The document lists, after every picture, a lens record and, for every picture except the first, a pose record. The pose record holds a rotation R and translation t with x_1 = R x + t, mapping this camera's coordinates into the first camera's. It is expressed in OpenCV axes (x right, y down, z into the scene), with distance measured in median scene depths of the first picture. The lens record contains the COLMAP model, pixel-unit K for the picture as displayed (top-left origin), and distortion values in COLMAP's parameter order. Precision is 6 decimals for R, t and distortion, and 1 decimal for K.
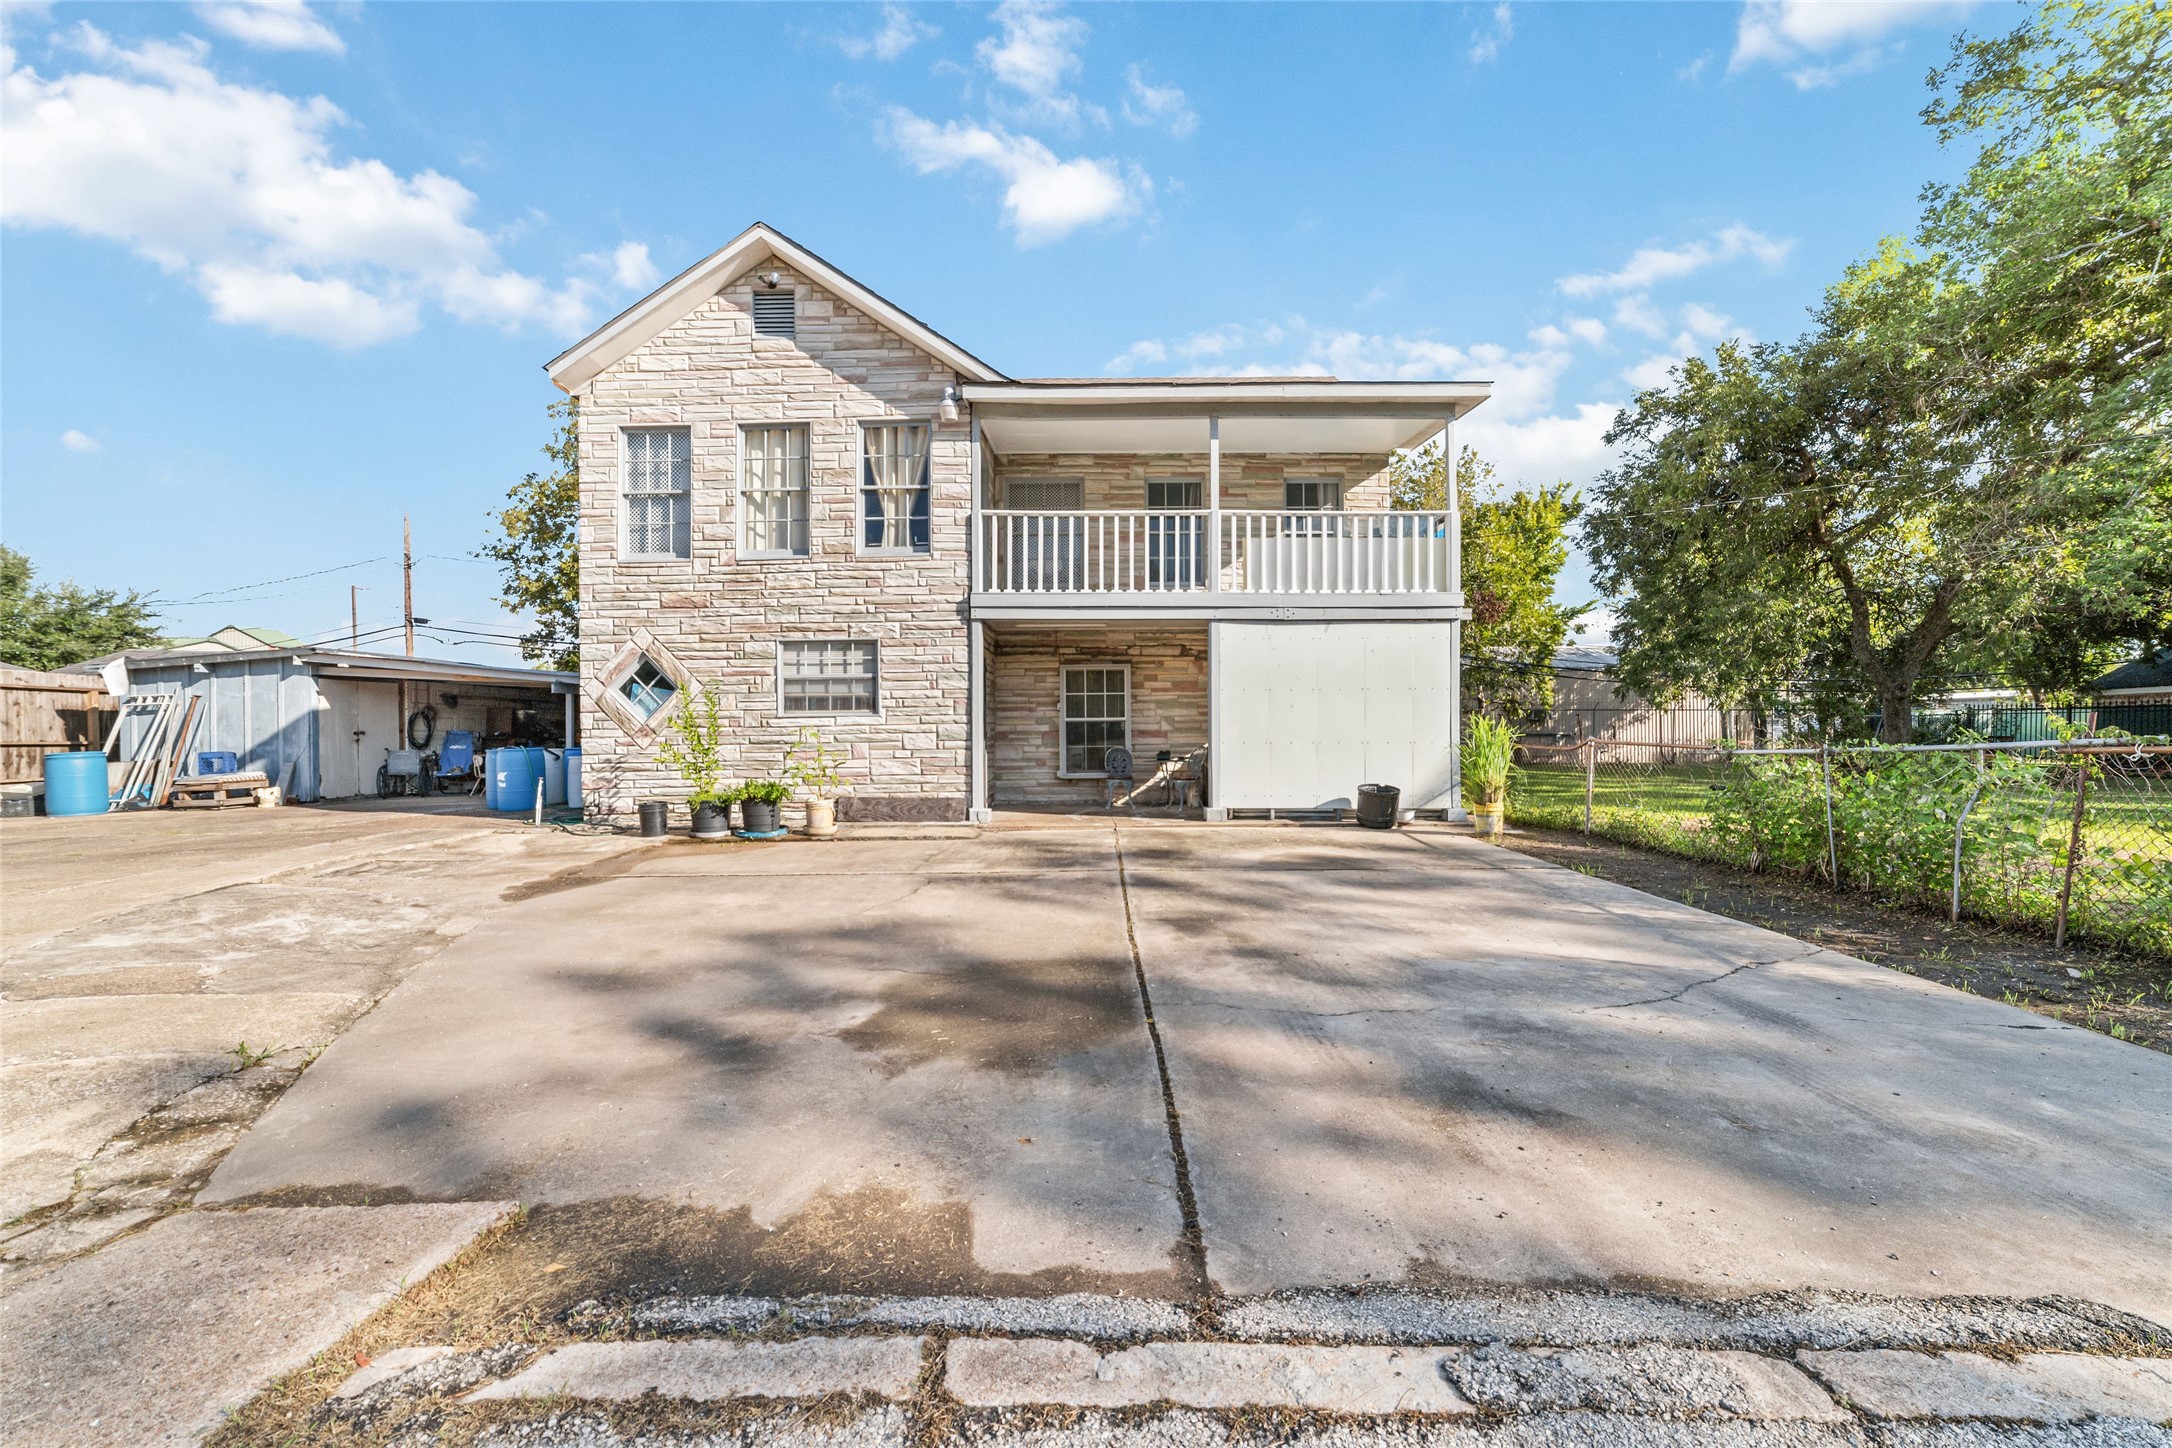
lens RADIAL K [[841.8, 0, 1098.1], [0, 841.8, 730.8], [0, 0, 1]] dist [-0.021702, 0.009472]
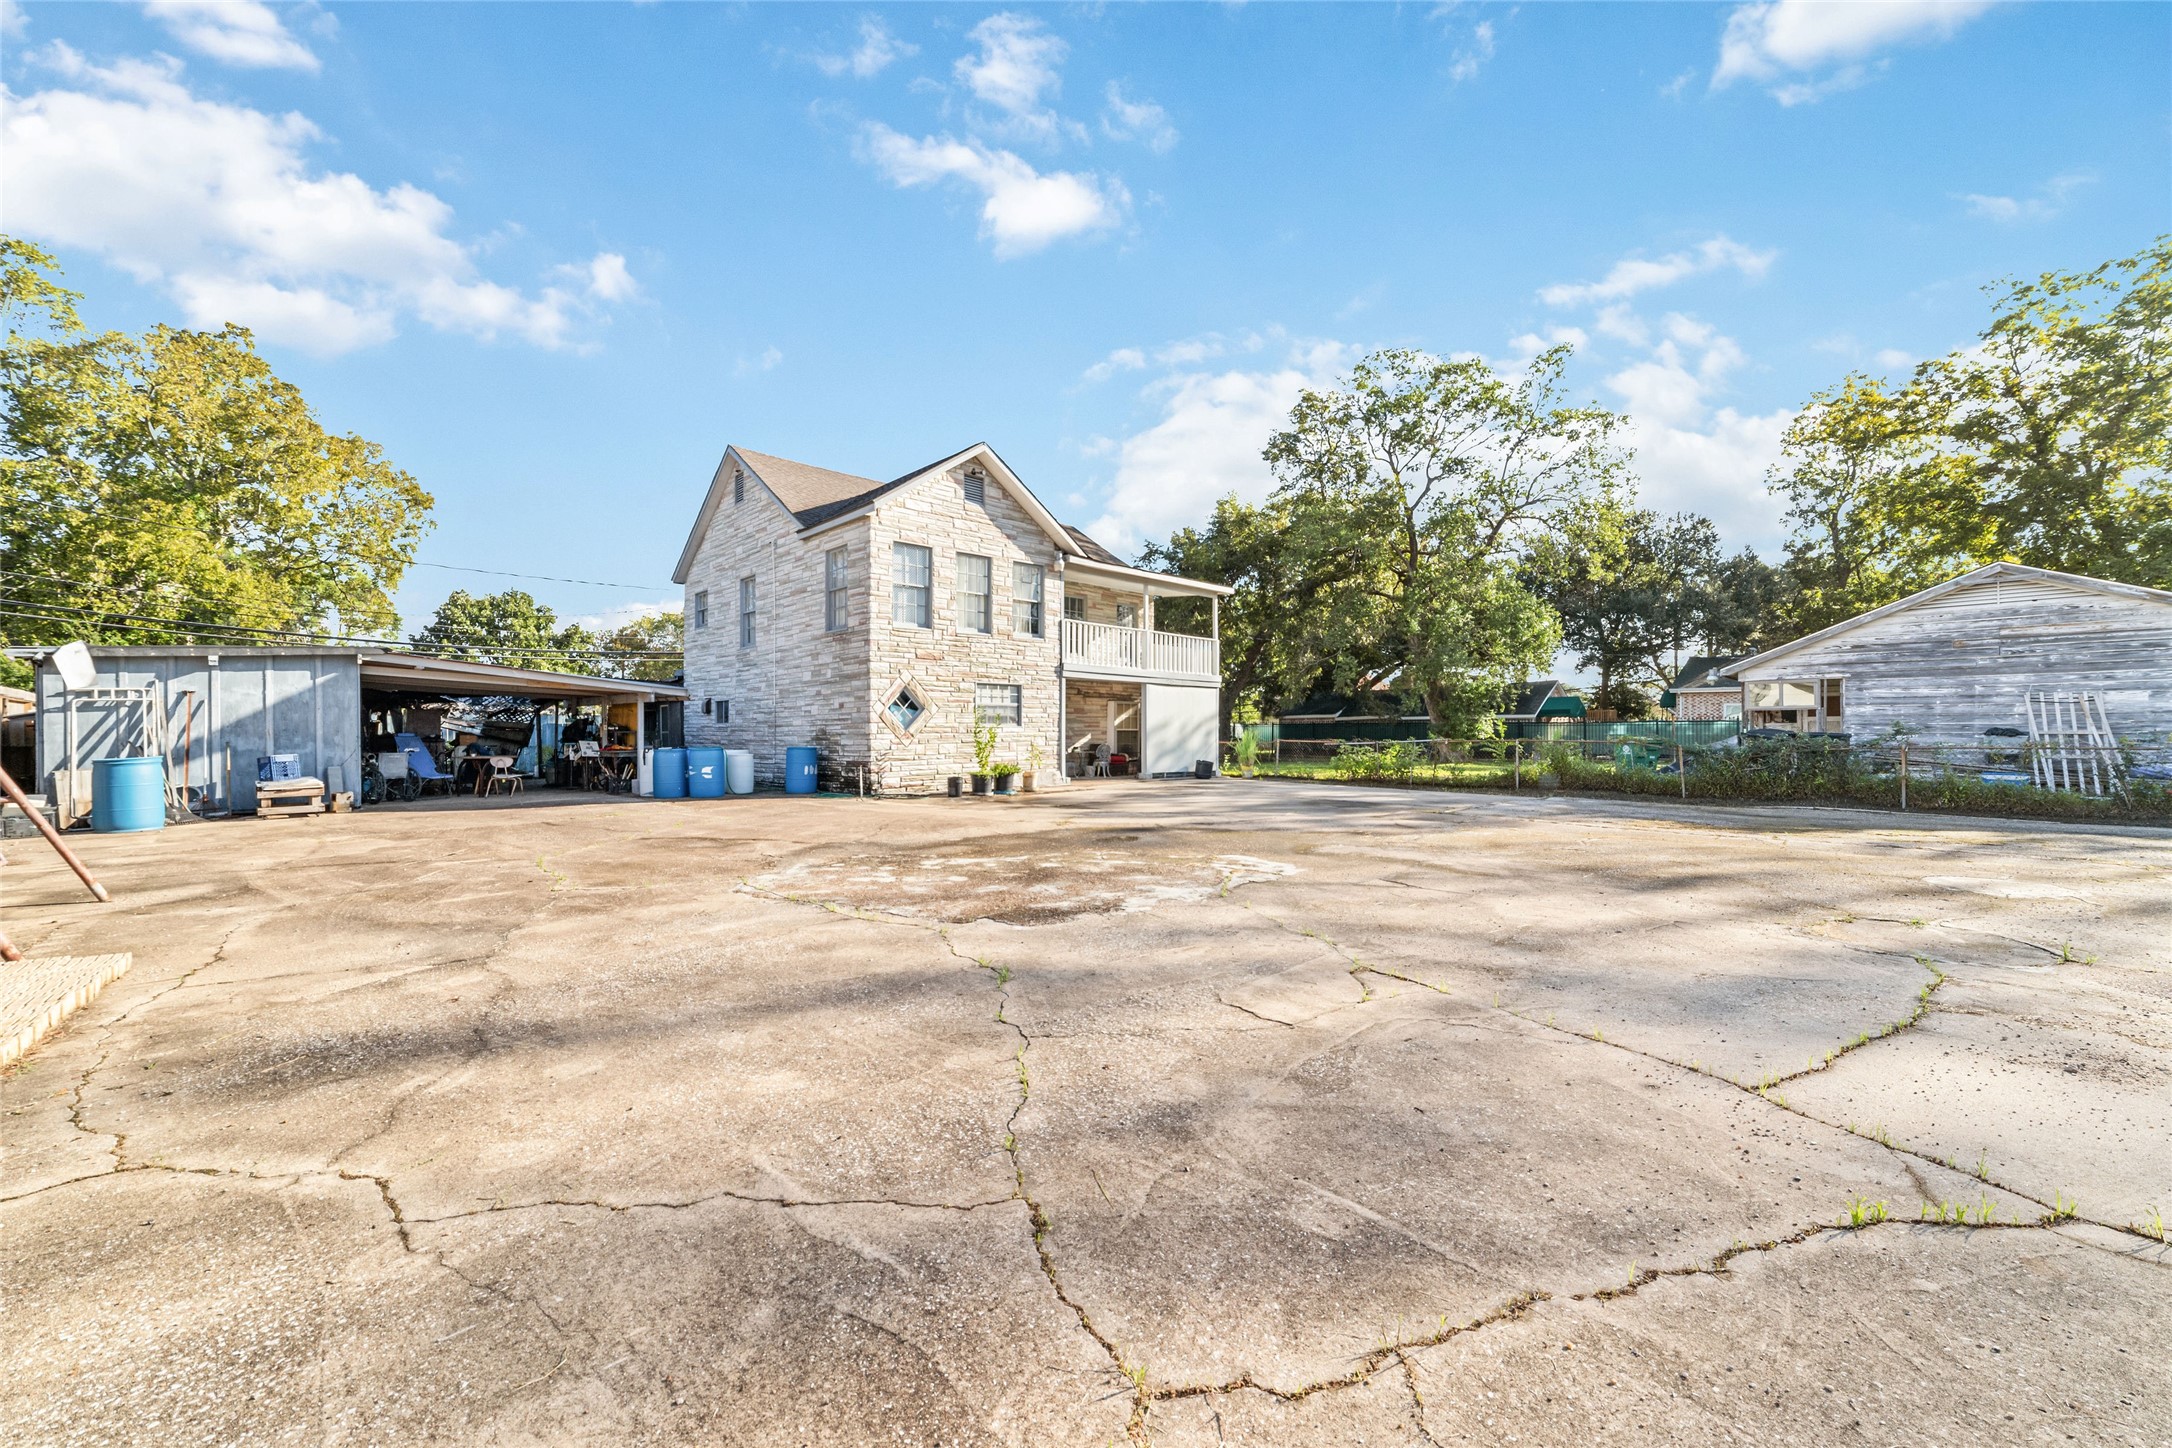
lens RADIAL K [[841.8, 0, 1098.1], [0, 841.8, 730.8], [0, 0, 1]] dist [-0.021702, 0.009472]
pose [[0.704541, 0.007021, 0.709629, -1.413783], [-0.004915, 0.999975, -0.005014, -0.001893], [-0.709647, 0.000045, 0.704558, -0.380977]]
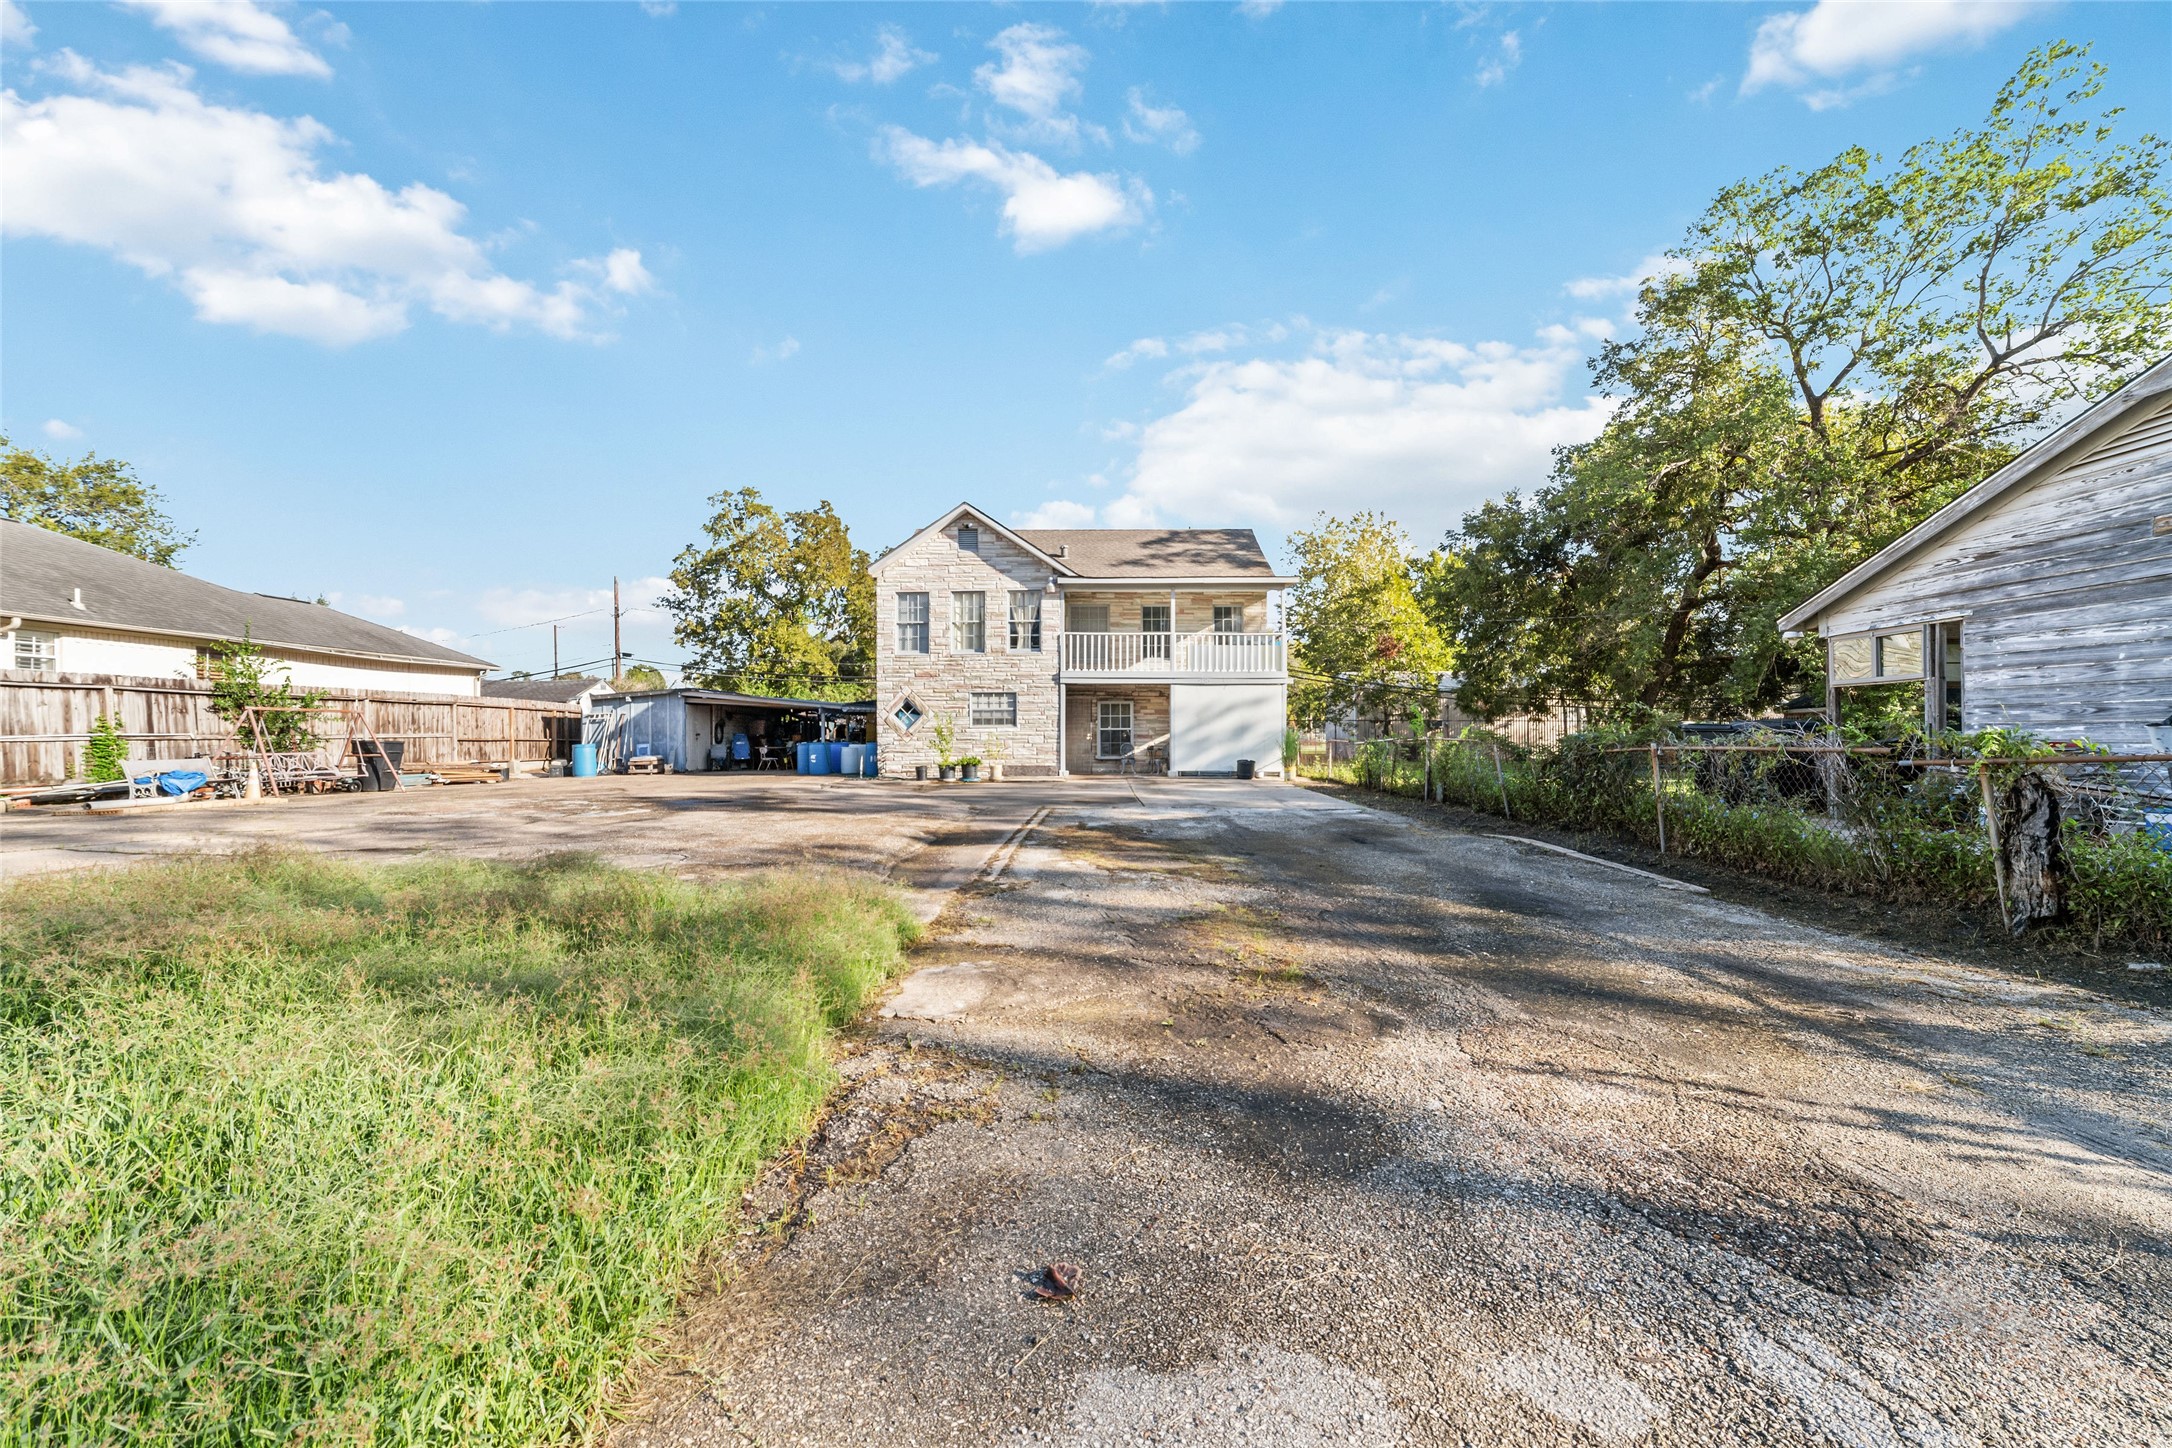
lens RADIAL K [[841.8, 0, 1098.1], [0, 841.8, 730.8], [0, 0, 1]] dist [-0.021702, 0.009472]
pose [[0.999991, 0.004045, 0.001227, -0.054496], [-0.004037, 0.999973, -0.006080, 0.002939], [-0.001251, 0.006075, 0.999981, -1.152572]]
